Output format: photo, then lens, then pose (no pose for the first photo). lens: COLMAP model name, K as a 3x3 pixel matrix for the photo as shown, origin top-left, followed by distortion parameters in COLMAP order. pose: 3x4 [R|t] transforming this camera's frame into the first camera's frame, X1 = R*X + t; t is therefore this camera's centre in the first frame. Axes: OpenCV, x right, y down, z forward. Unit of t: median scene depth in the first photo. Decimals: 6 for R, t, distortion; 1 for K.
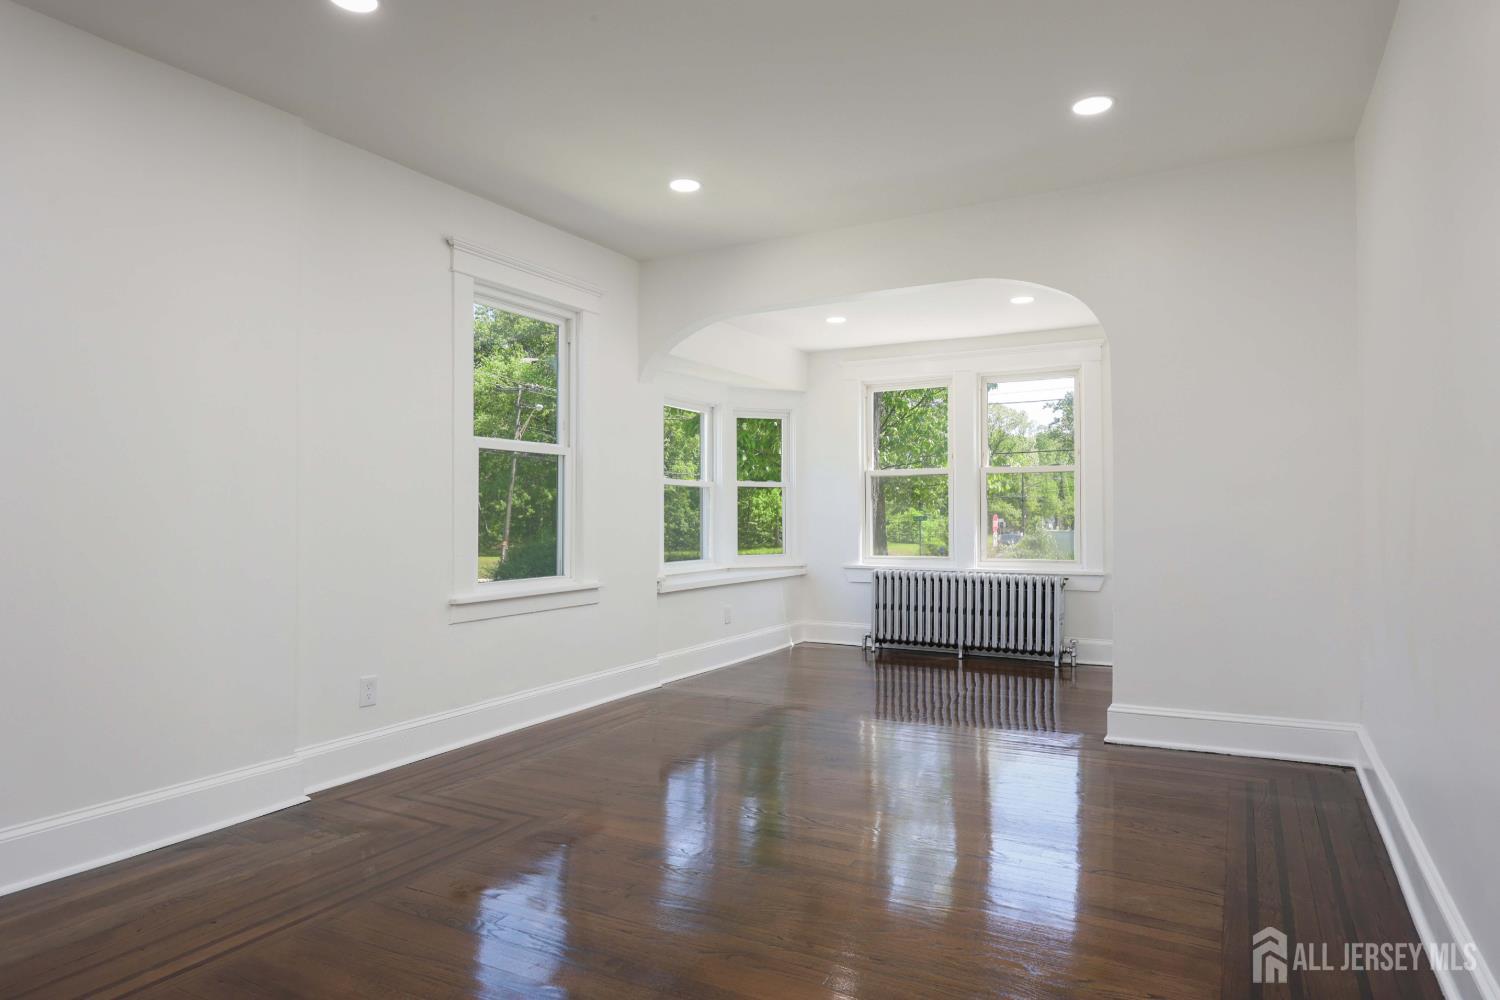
lens RADIAL K [[869.0, 0, 745.3], [0, 869.0, 508.2], [0, 0, 1]] dist [-0.001581, -0.000723]
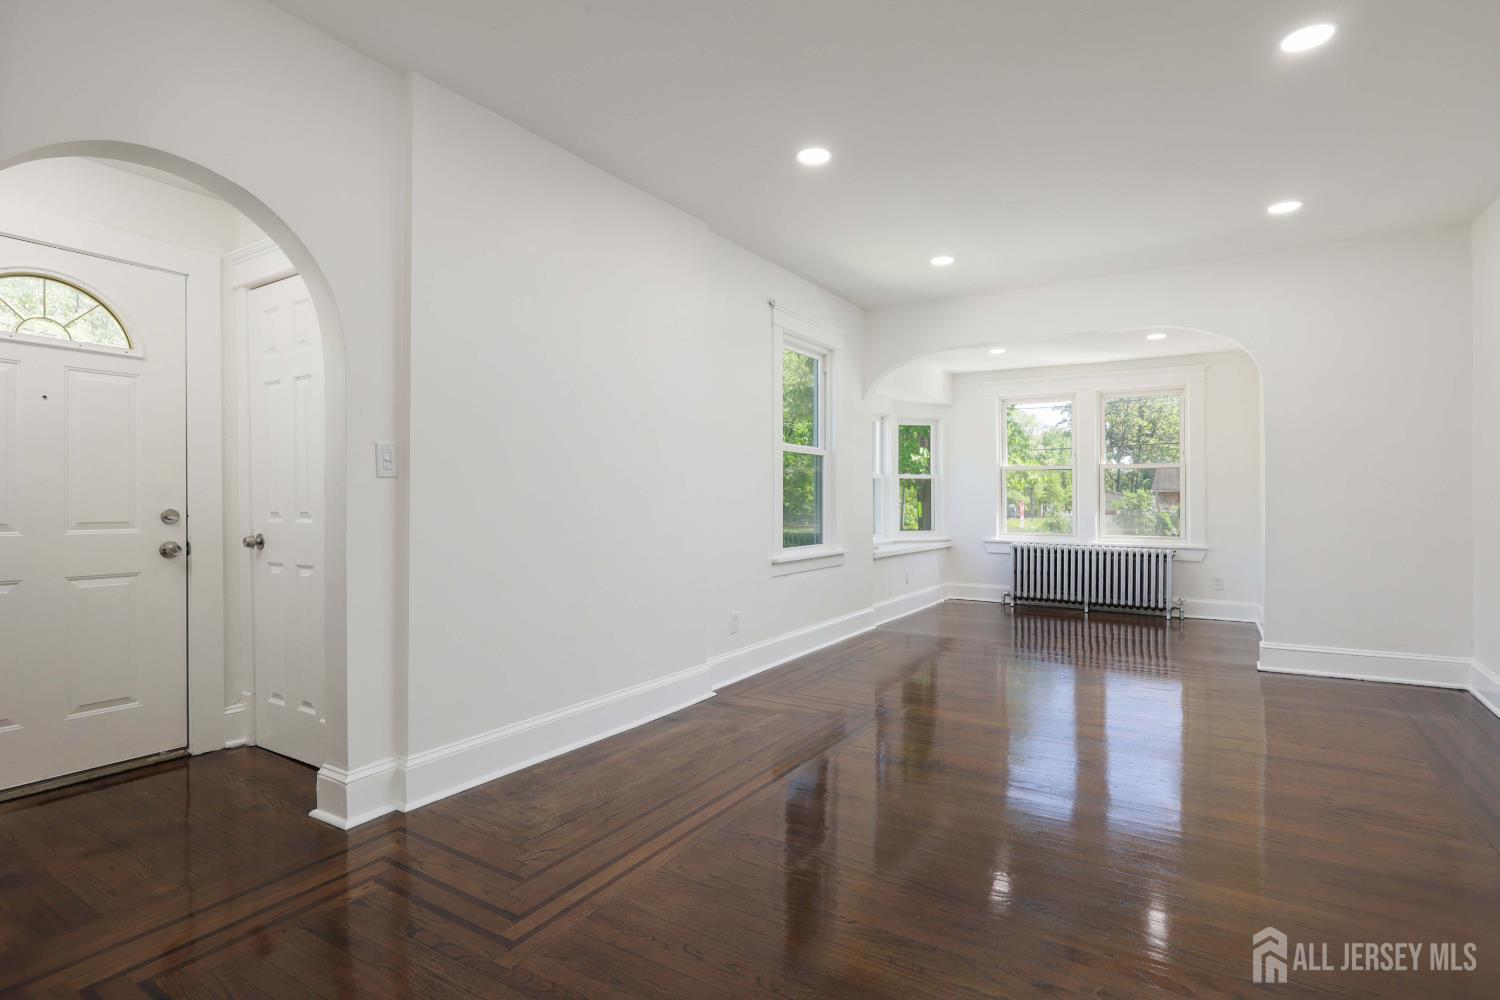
lens RADIAL K [[732.4, 0, 746.8], [0, 732.4, 498.0], [0, 0, 1]] dist [0.008443, 0.003035]
pose [[0.998740, 0.006134, -0.049809, -0.208880], [-0.005874, 0.999968, 0.005367, 0.000007], [0.049841, -0.005068, 0.998744, -0.117233]]
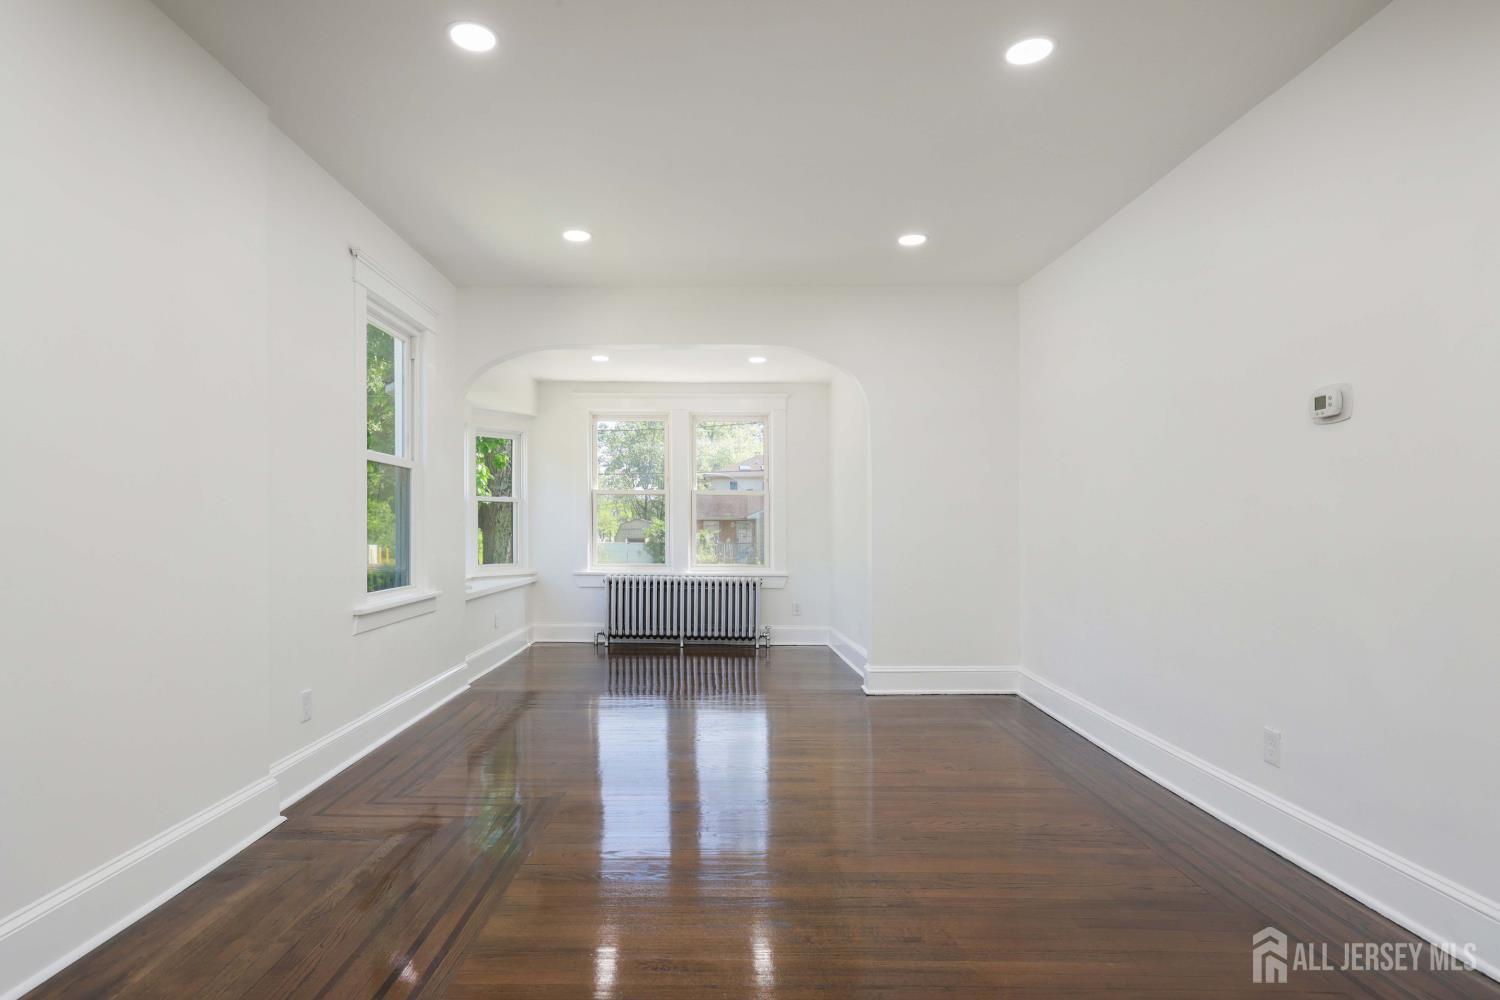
lens RADIAL K [[809.1, 0, 681.0], [0, 809.1, 527.1], [0, 0, 1]] dist [0.010098, 0.002033]
pose [[0.887284, 0.007367, 0.461165, -0.283518], [-0.010074, 0.999943, 0.003409, 0.001796], [-0.461113, -0.007671, 0.887308, -0.000480]]
